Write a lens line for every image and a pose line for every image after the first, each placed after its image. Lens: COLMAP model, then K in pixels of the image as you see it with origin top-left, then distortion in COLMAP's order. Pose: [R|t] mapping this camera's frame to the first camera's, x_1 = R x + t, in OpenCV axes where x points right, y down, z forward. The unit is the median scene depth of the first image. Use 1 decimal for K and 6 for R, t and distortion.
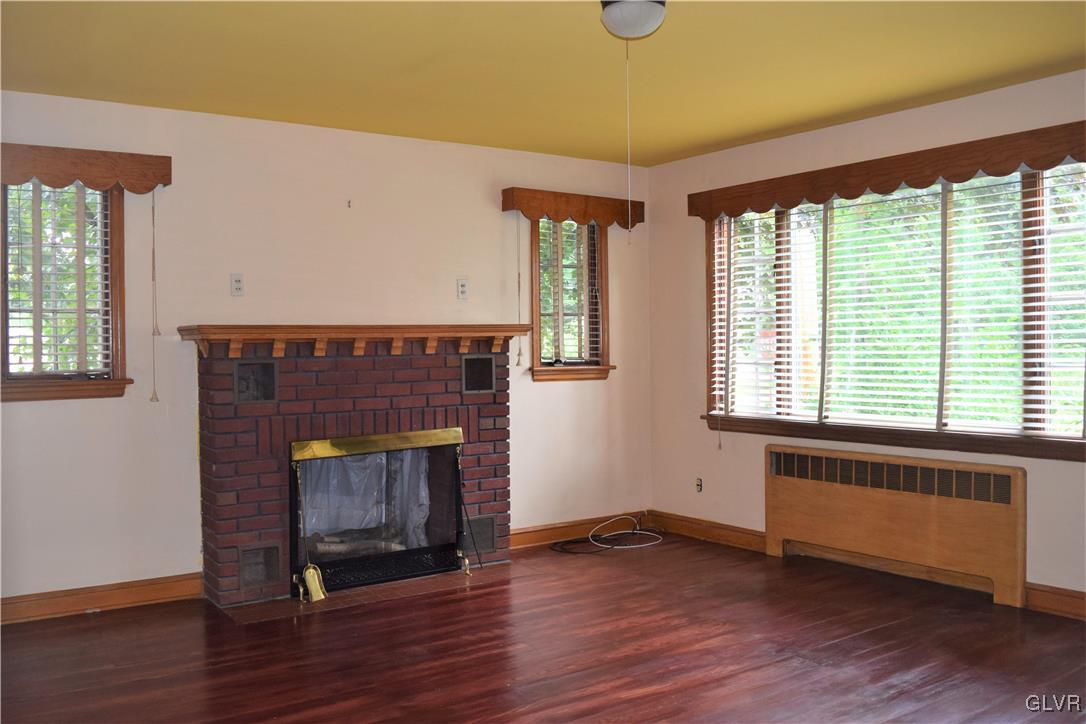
lens RADIAL K [[957.2, 0, 518.1], [0, 957.2, 358.5], [0, 0, 1]] dist [-0.099816, 0.006014]
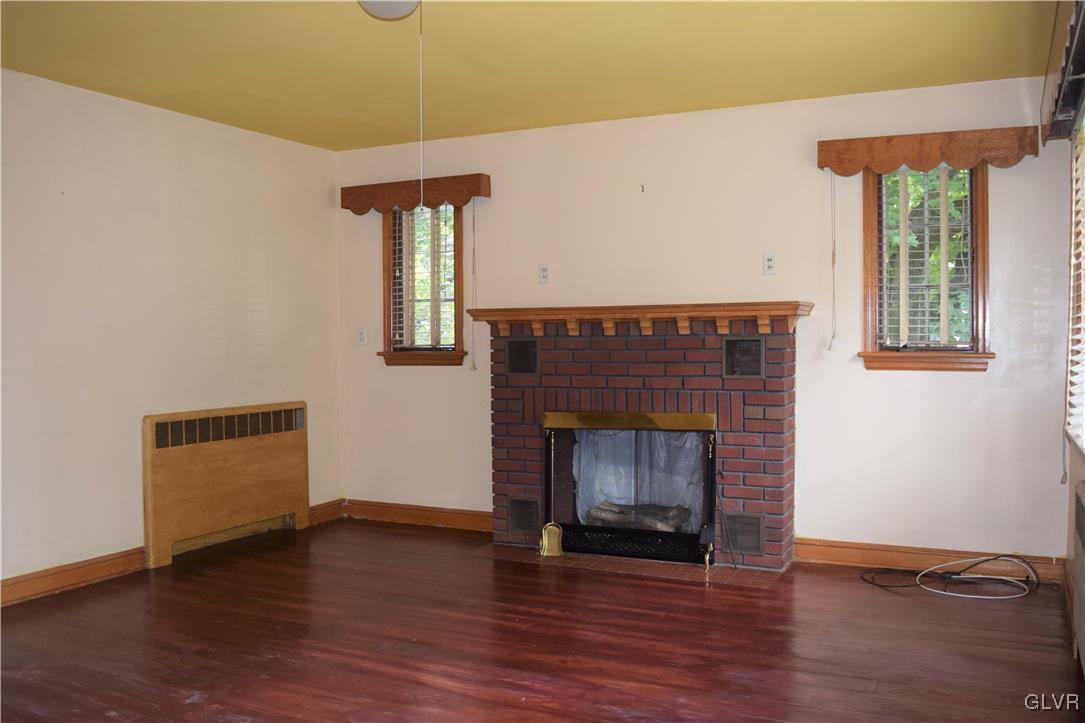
lens RADIAL K [[956.3, 0, 517.6], [0, 956.3, 358.0], [0, 0, 1]] dist [-0.099816, 0.006014]
pose [[0.484988, 0.036472, -0.873760, 0.709782], [-0.006650, 0.999255, 0.038019, -0.017707], [0.874496, -0.012628, 0.484869, 0.409987]]
